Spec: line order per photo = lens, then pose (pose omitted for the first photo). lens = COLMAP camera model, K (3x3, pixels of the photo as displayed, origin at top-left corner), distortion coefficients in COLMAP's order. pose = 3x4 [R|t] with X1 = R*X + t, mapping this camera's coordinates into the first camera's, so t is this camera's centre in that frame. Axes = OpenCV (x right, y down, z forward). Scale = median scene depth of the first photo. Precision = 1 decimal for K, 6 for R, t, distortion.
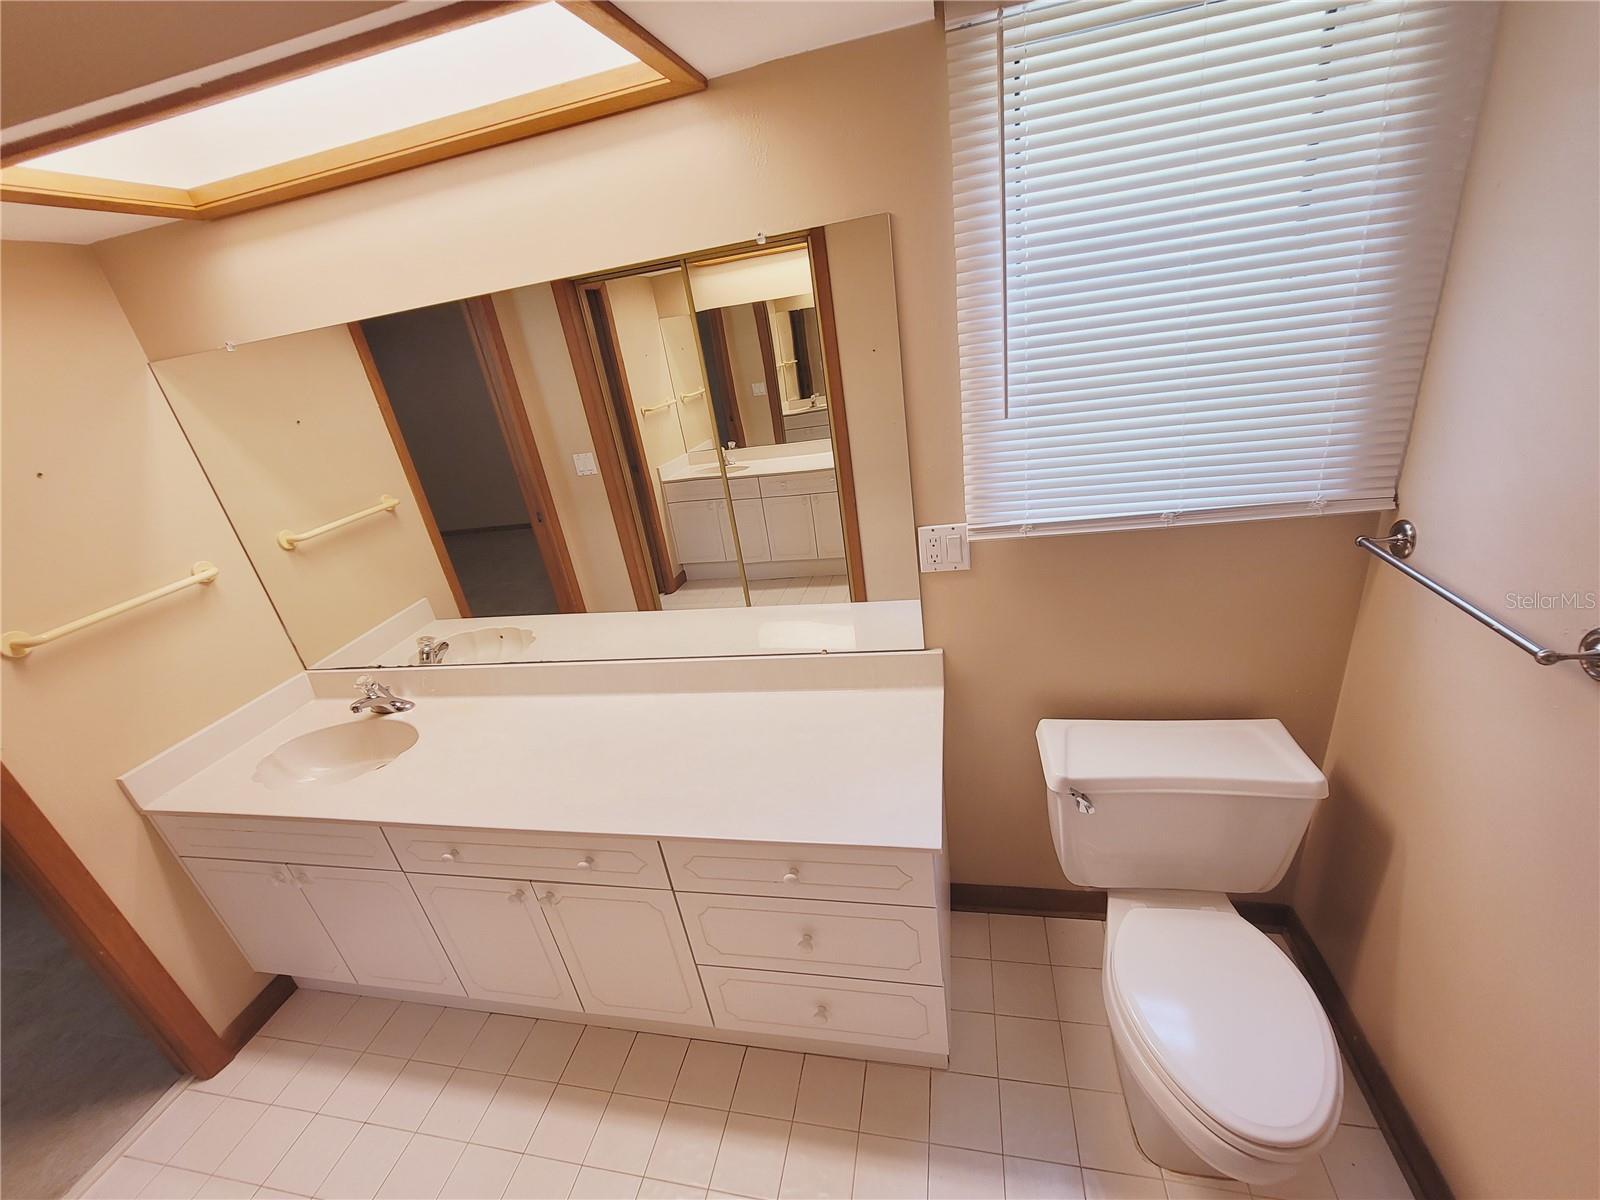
lens RADIAL K [[656.3, 0, 797.4], [0, 656.3, 613.1], [0, 0, 1]] dist [-0.002892, -0.001092]
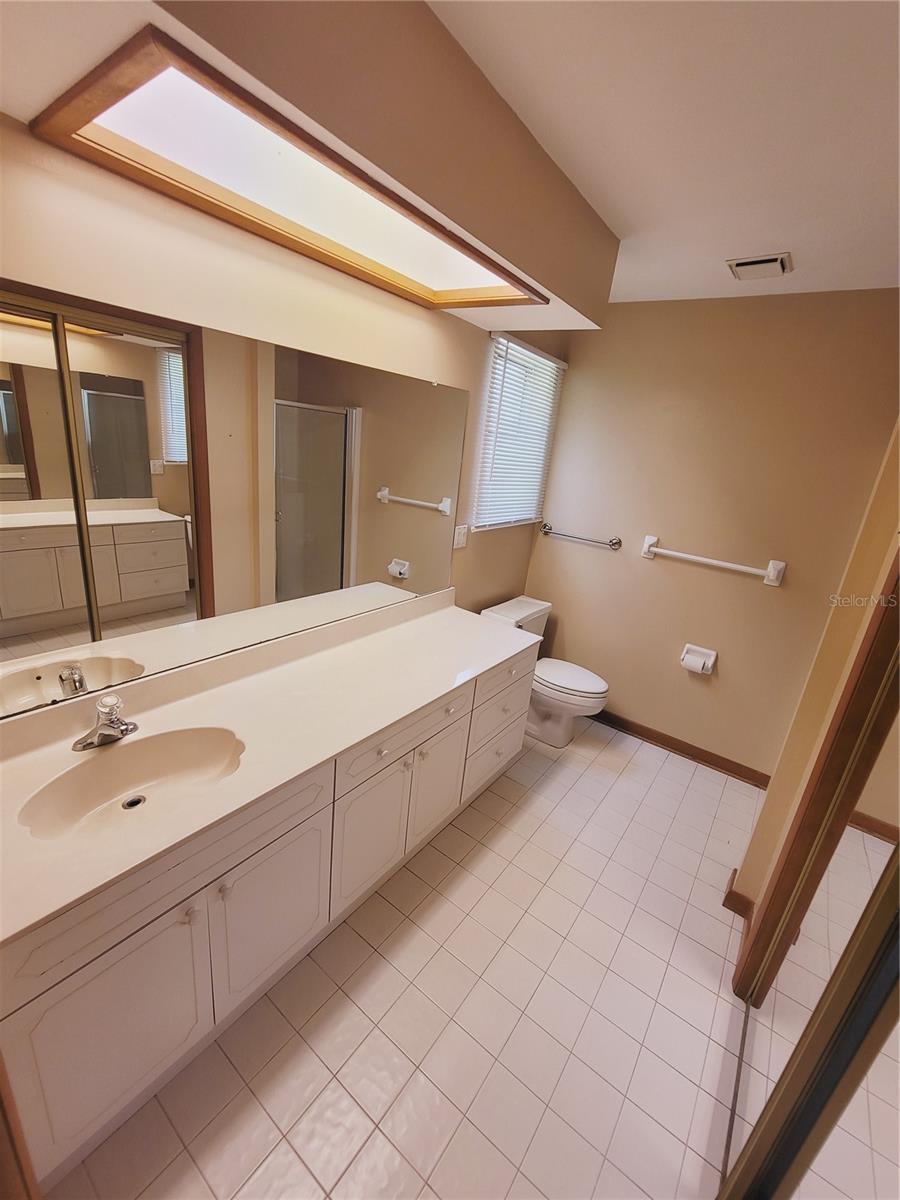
lens RADIAL K [[492.3, 0, 441.8], [0, 492.3, 599.3], [0, 0, 1]] dist [-0.002892, -0.001092]
pose [[0.403104, -0.097442, 0.909952, -1.338301], [0.230023, 0.973182, 0.002314, 0.089876], [-0.885774, 0.208377, 0.414708, 0.404397]]
